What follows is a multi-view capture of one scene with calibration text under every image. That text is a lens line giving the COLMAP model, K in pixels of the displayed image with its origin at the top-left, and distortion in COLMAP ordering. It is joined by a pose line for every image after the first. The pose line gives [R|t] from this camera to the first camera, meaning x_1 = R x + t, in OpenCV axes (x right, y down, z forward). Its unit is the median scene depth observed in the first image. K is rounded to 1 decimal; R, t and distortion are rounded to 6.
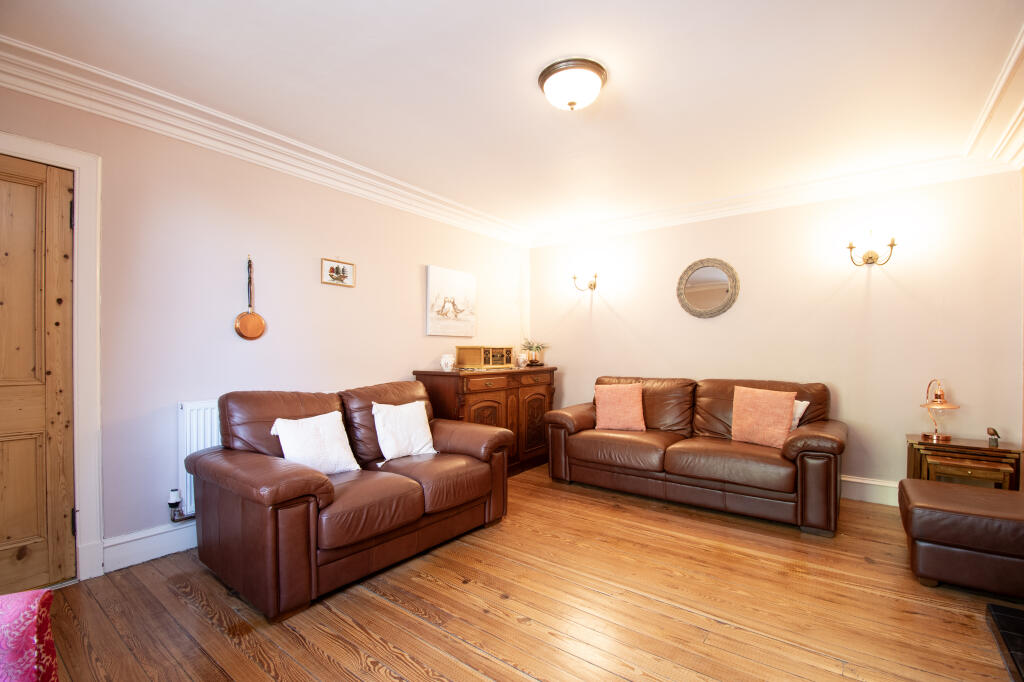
lens RADIAL K [[453.9, 0, 512.0], [0, 453.9, 341.0], [0, 0, 1]] dist [-0.020744, -0.000403]
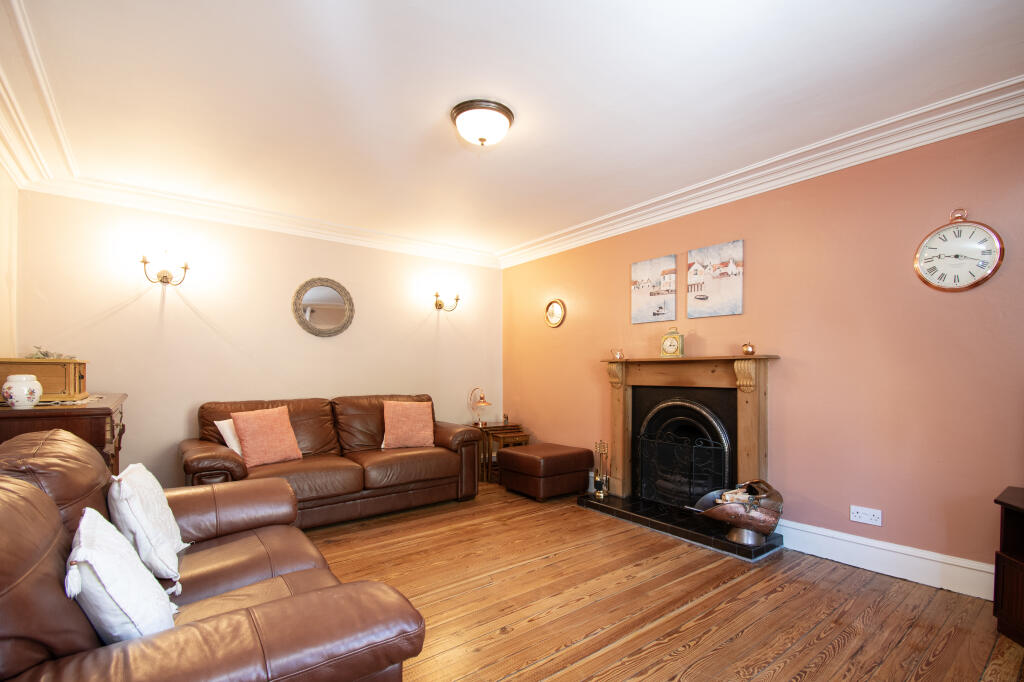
lens RADIAL K [[464.4, 0, 514.8], [0, 464.4, 359.3], [0, 0, 1]] dist [-0.023669, -0.000739]
pose [[0.246232, 0.019600, 0.969013, -0.687972], [-0.023894, 0.999614, -0.014147, 0.004792], [-0.968916, -0.019670, 0.246605, 0.494078]]
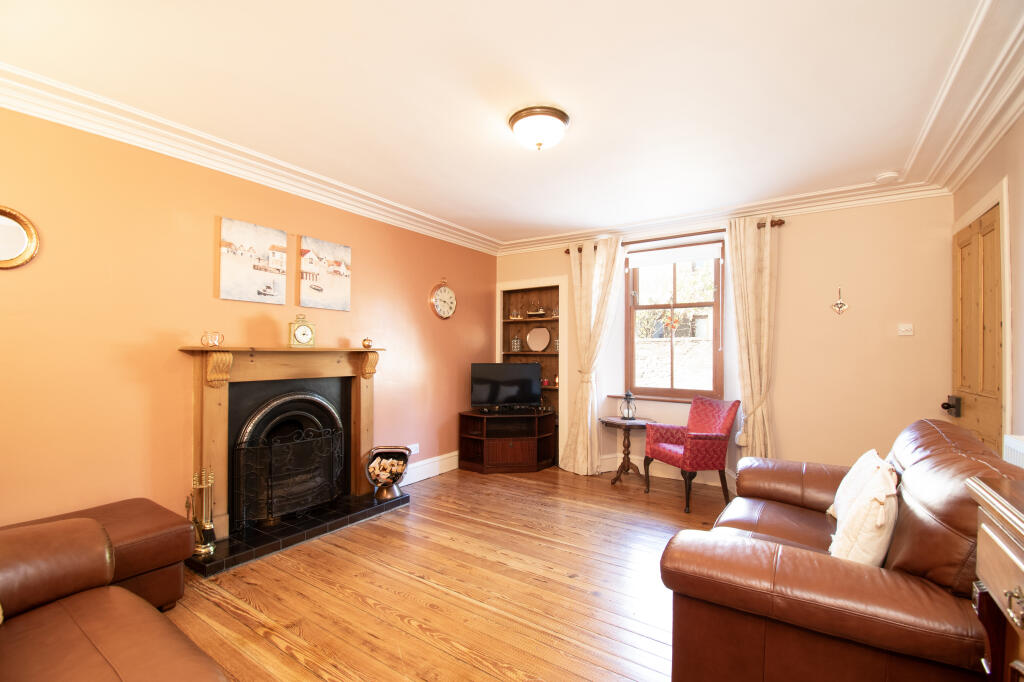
lens RADIAL K [[448.1, 0, 512.0], [0, 448.1, 341.0], [0, 0, 1]] dist [0.001594, -0.000035]
pose [[-0.996837, -0.008388, -0.079028, 0.209562], [-0.003890, 0.998373, -0.056892, 0.018081], [0.079376, -0.056404, -0.995248, 1.559308]]
